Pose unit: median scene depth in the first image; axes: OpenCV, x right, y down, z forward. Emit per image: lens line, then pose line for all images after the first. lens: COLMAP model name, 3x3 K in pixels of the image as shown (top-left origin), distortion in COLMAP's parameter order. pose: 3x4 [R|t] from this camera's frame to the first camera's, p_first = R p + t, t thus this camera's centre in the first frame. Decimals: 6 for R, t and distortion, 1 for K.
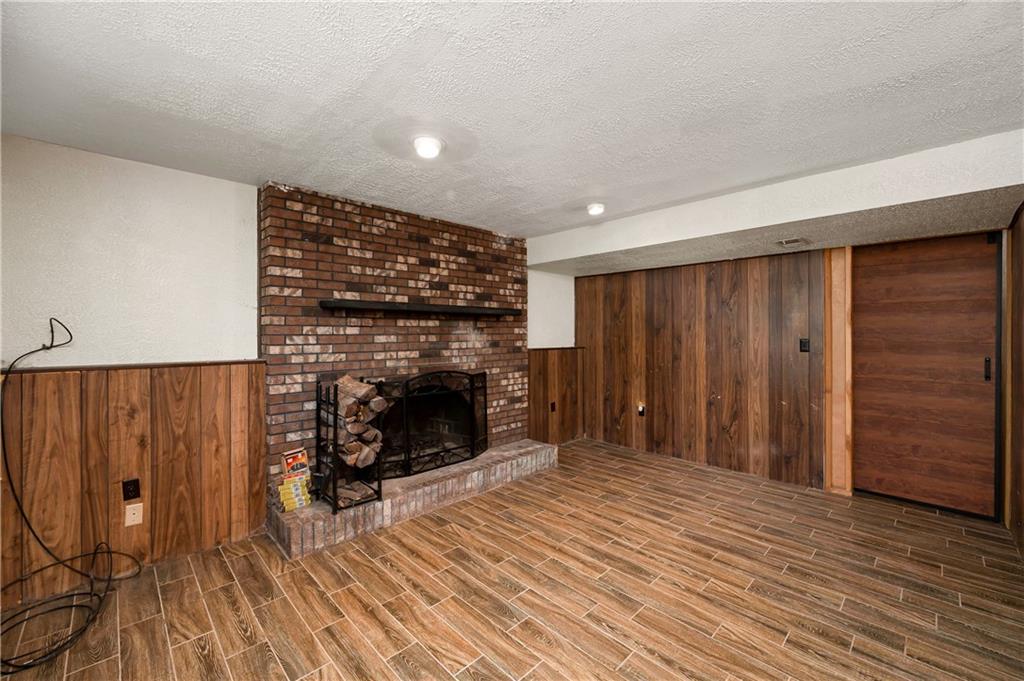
lens RADIAL K [[418.2, 0, 512.0], [0, 418.2, 340.5], [0, 0, 1]] dist [-0.000217, 0.000010]
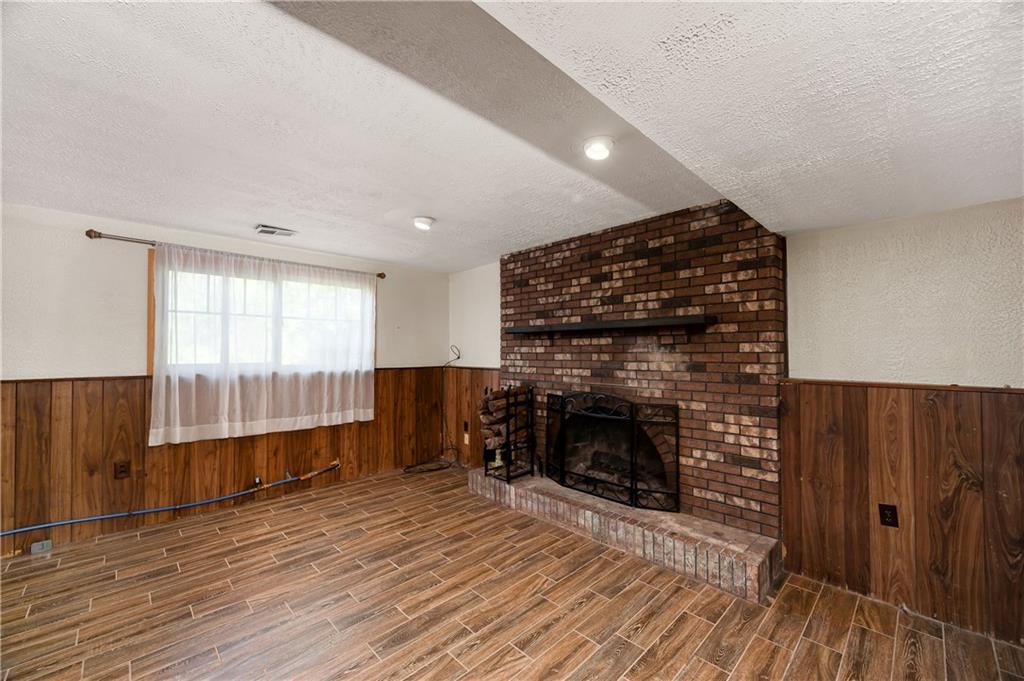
lens RADIAL K [[402.5, 0, 508.9], [0, 402.5, 348.6], [0, 0, 1]] dist [-0.000033, -0.000015]
pose [[-0.005549, -0.003807, -0.999977, 0.735901], [-0.011859, 0.999923, -0.003741, -0.019164], [0.999914, 0.011838, -0.005594, 0.813889]]
